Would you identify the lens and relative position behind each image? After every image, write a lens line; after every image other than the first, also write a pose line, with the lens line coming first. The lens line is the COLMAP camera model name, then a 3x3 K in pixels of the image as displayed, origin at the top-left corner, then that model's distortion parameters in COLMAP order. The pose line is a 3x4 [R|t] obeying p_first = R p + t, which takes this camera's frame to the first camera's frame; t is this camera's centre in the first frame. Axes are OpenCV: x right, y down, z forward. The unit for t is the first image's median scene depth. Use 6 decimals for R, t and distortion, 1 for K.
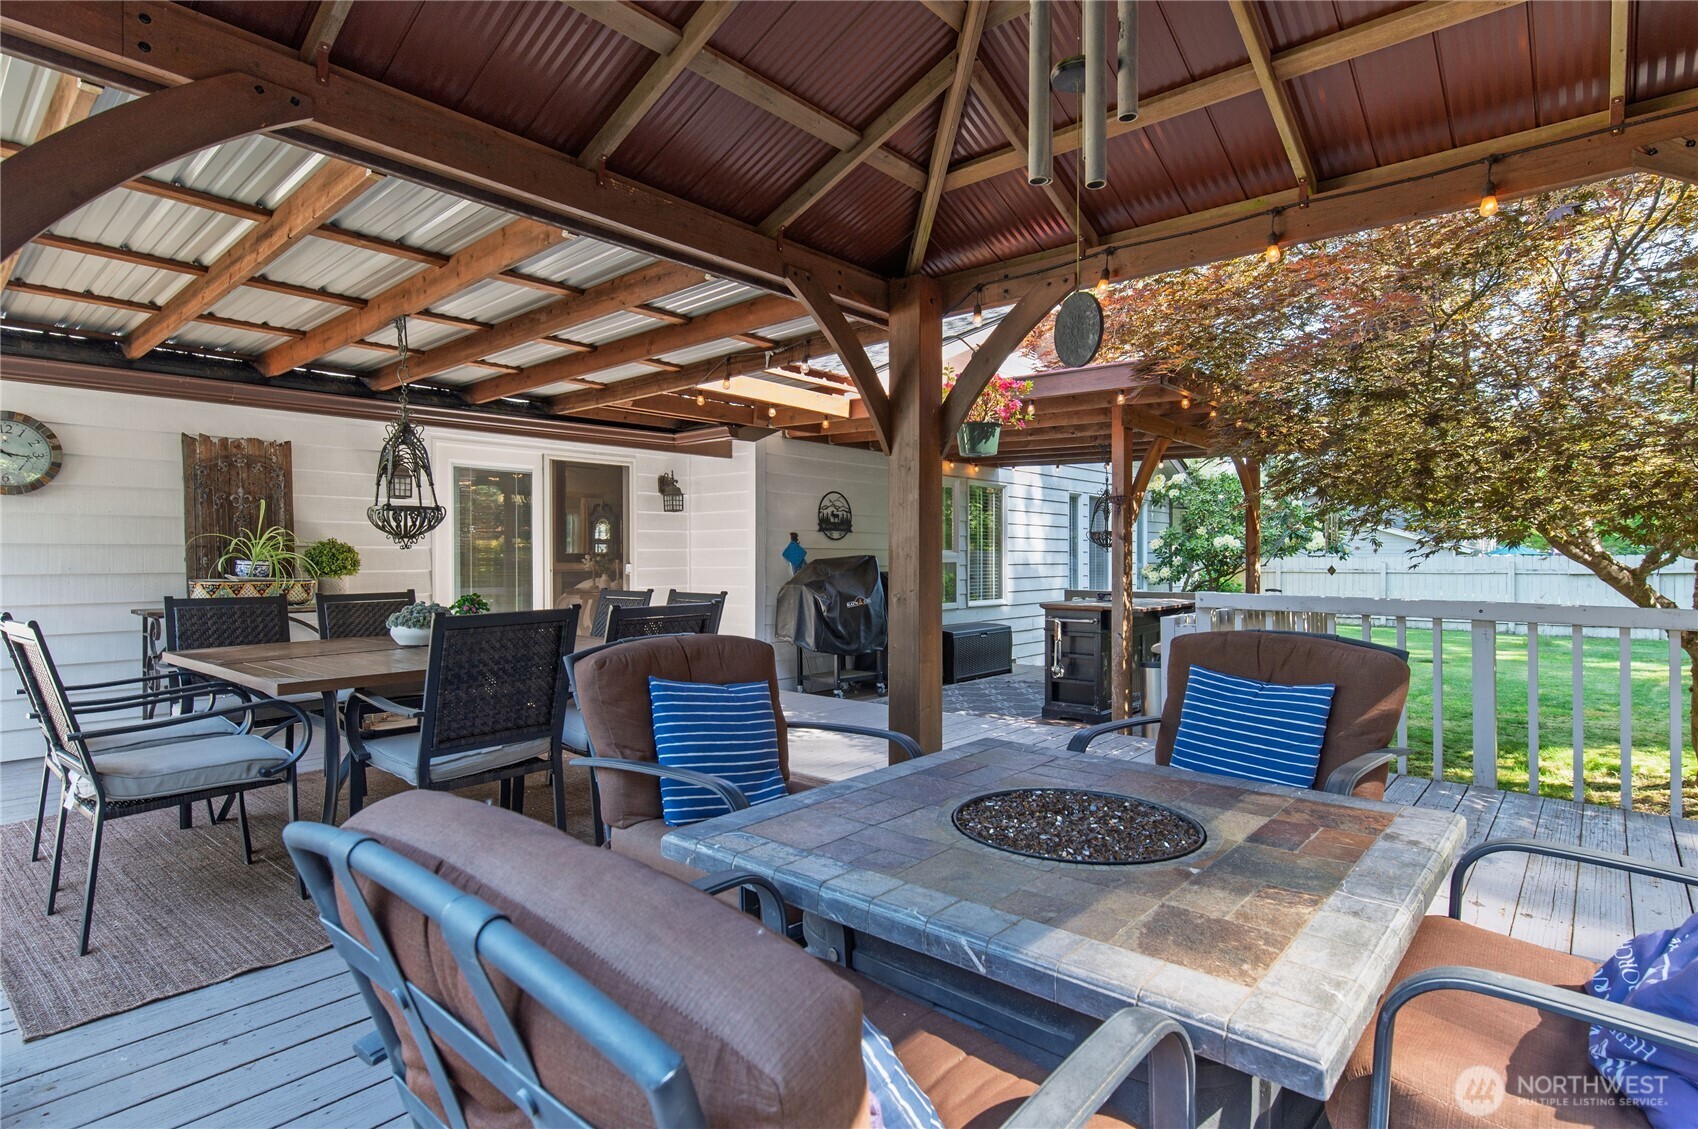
lens RADIAL K [[841.1, 0, 852.0], [0, 841.1, 559.2], [0, 0, 1]] dist [0.013979, 0.000296]
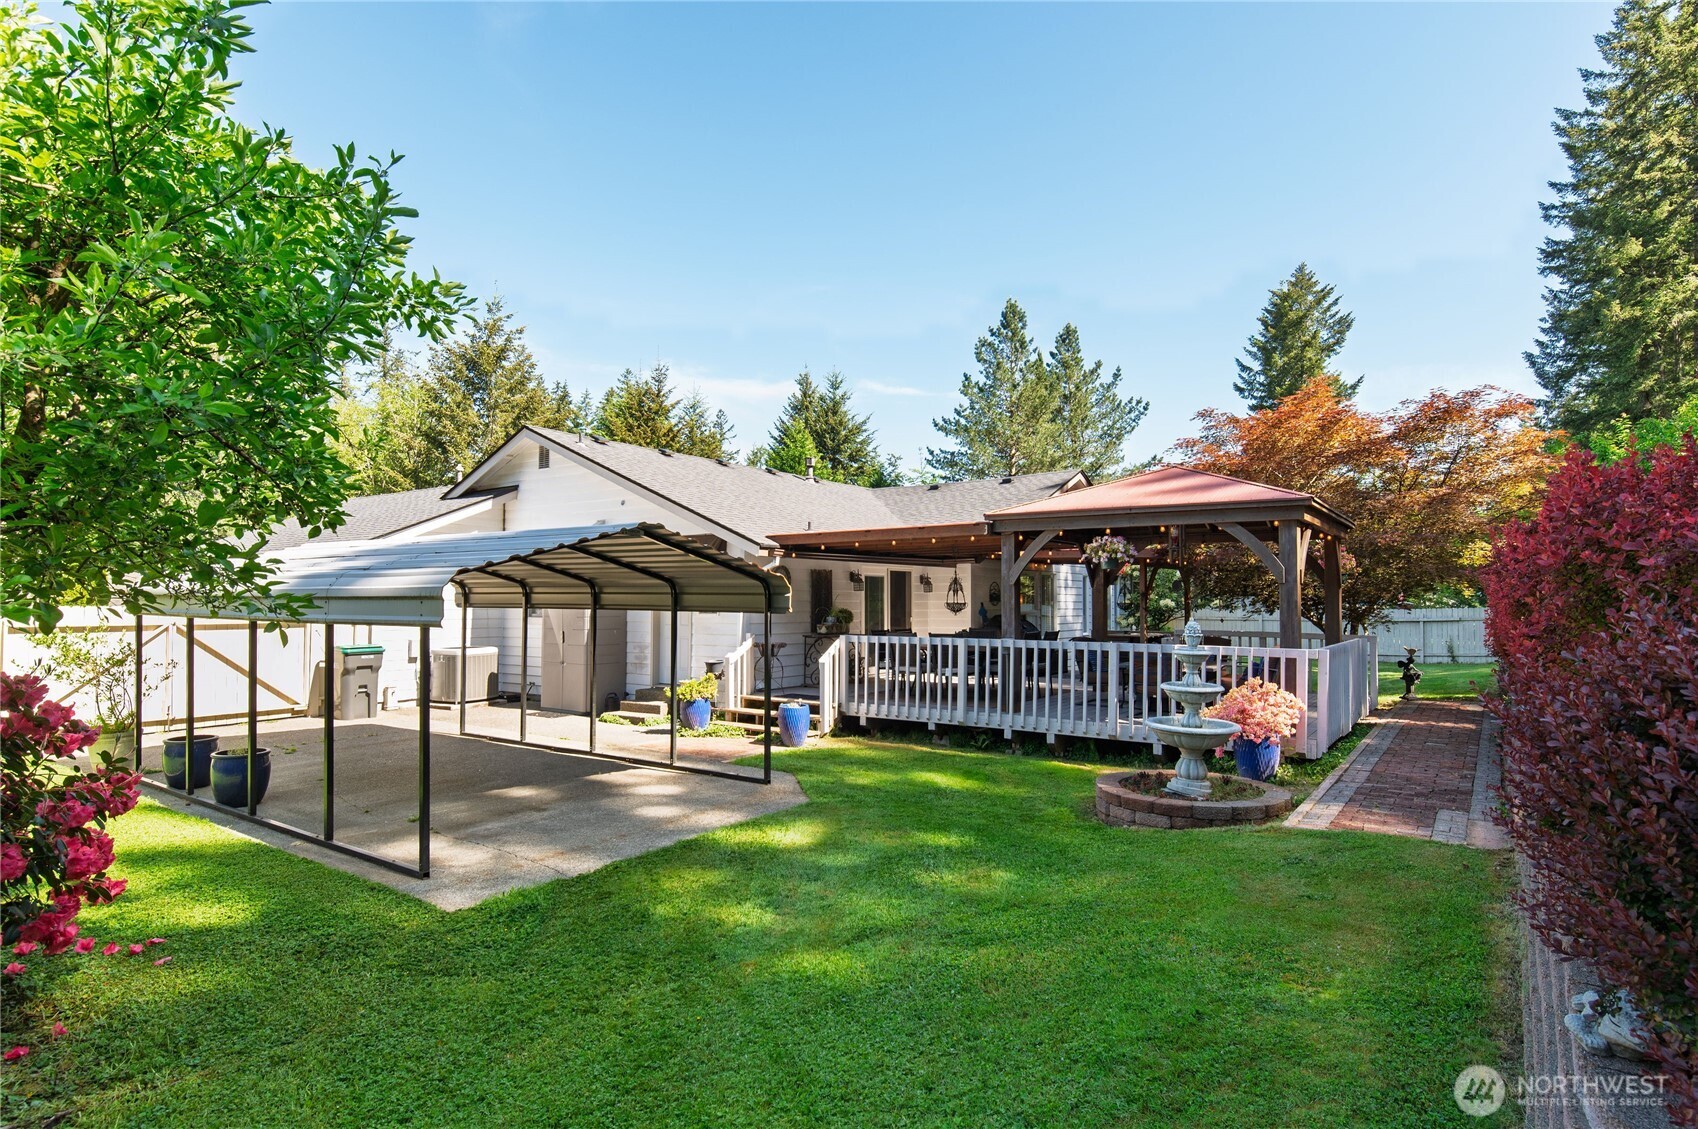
lens RADIAL K [[900.7, 0, 840.3], [0, 900.7, 578.2], [0, 0, 1]] dist [0.003631, -0.001256]
pose [[0.994685, 0.006731, 0.102749, -0.664198], [-0.003993, 0.999632, -0.026827, -0.030580], [-0.102891, 0.026274, 0.994346, -1.240169]]
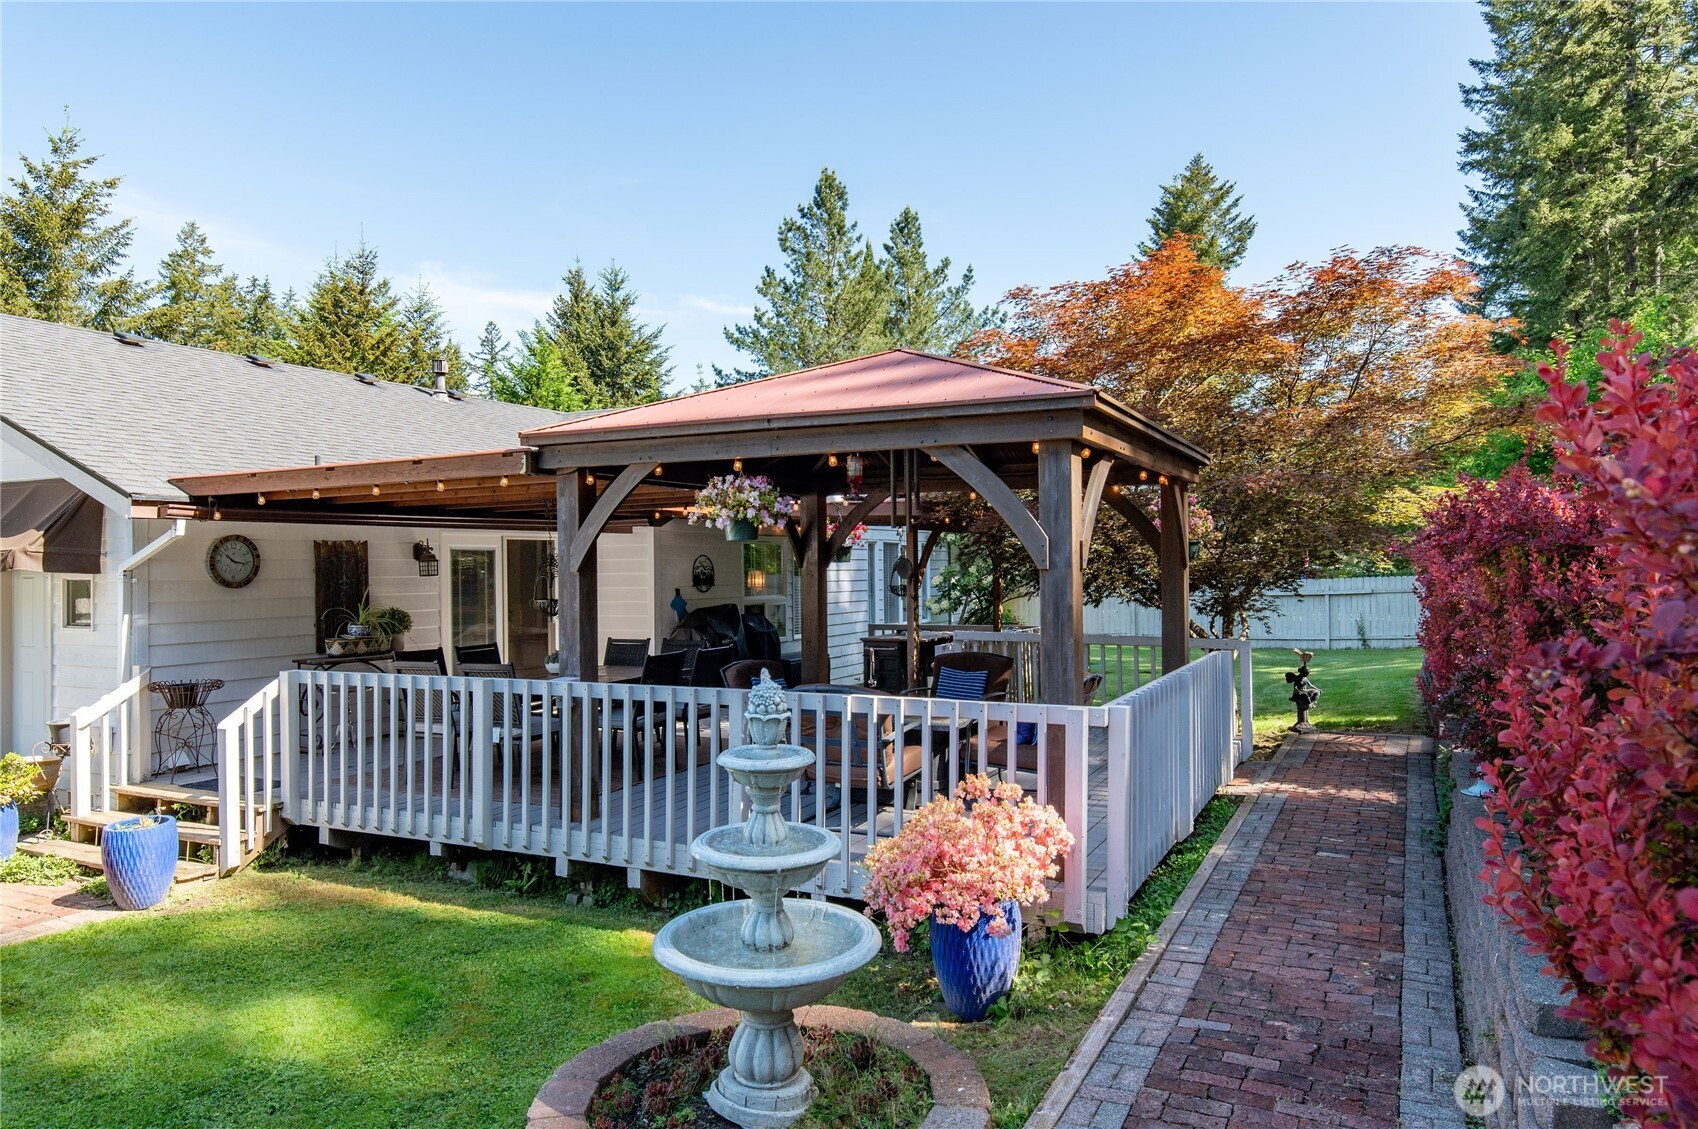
lens RADIAL K [[1096.6, 0, 856.0], [0, 1096.6, 563.4], [0, 0, 1]] dist [0.002865, 0.001136]
pose [[0.964961, -0.008165, 0.262267, -0.252885], [0.009680, 0.999943, -0.004487, -0.061025], [-0.262215, 0.006868, 0.964985, -0.755282]]
